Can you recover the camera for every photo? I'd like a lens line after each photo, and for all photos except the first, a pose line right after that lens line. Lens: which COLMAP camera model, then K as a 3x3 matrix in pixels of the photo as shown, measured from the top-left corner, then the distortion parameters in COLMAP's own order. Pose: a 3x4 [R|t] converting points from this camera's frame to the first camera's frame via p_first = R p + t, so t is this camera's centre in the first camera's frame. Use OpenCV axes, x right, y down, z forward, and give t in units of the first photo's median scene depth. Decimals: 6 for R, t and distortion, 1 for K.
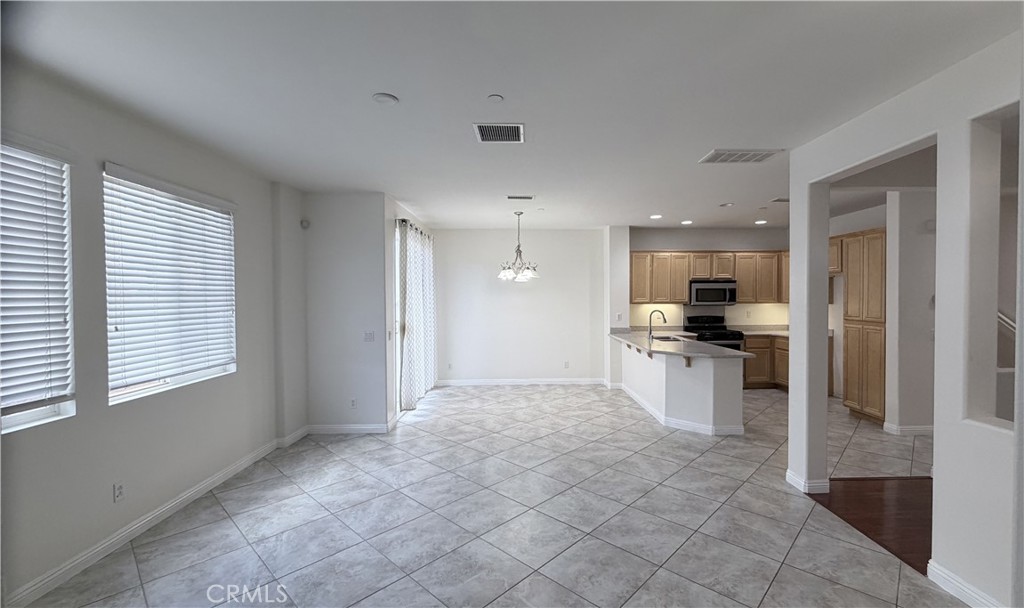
lens RADIAL K [[420.2, 0, 536.2], [0, 420.2, 301.4], [0, 0, 1]] dist [-0.000607, -0.000054]
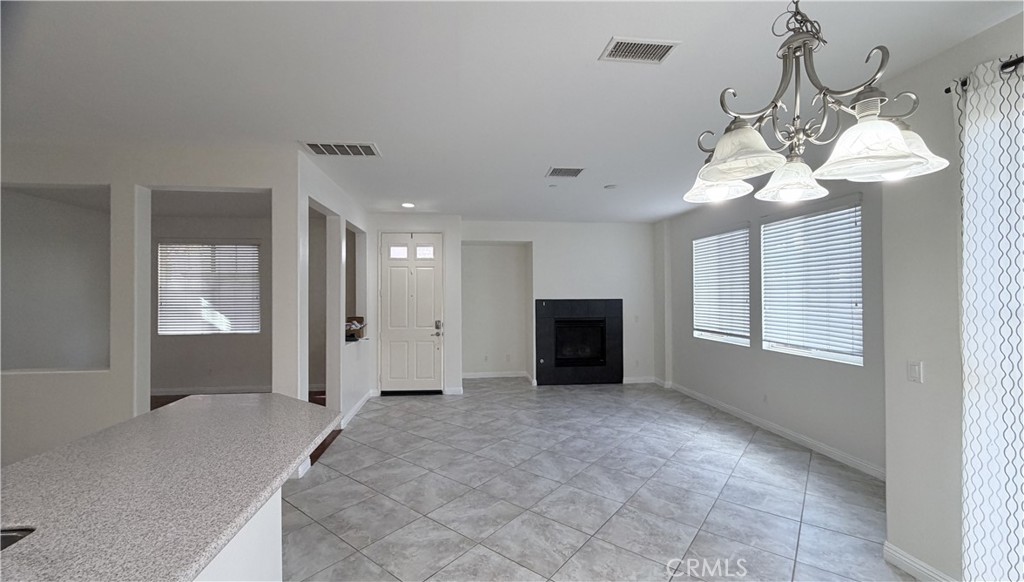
lens RADIAL K [[410.0, 0, 511.1], [0, 410.0, 292.5], [0, 0, 1]] dist [0.000882, 0.000235]
pose [[-0.996308, 0.007986, -0.085480, 0.136204], [0.007487, 0.999953, 0.006159, -0.010695], [0.085525, 0.005496, -0.996321, 1.522481]]
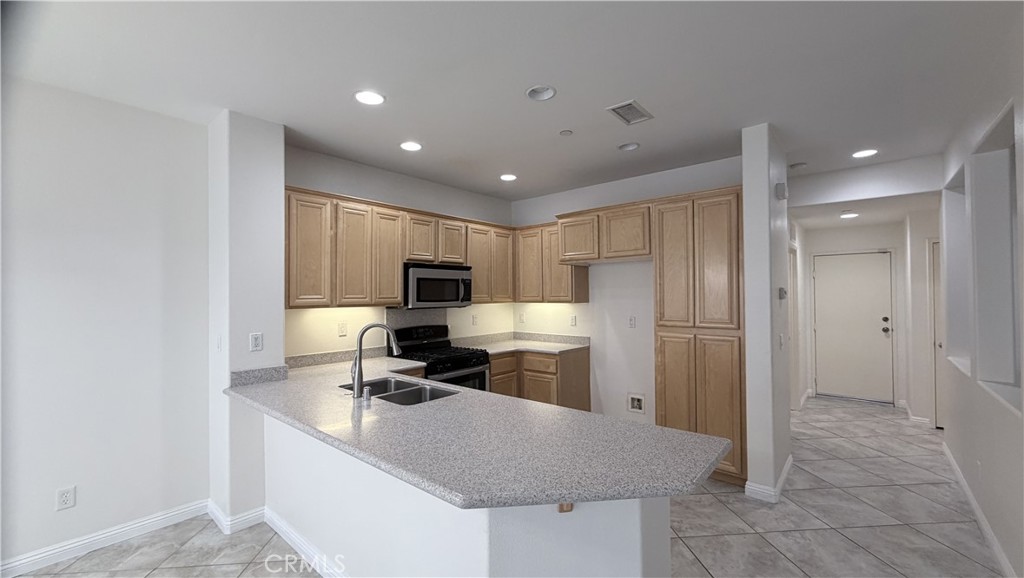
lens RADIAL K [[410.0, 0, 512.4], [0, 410.0, 290.3], [0, 0, 1]] dist [0.000882, 0.000235]
pose [[0.675619, 0.008690, 0.737200, 0.072094], [0.011811, 0.999675, -0.022609, -0.000718], [-0.737156, 0.023982, 0.675297, 0.550665]]
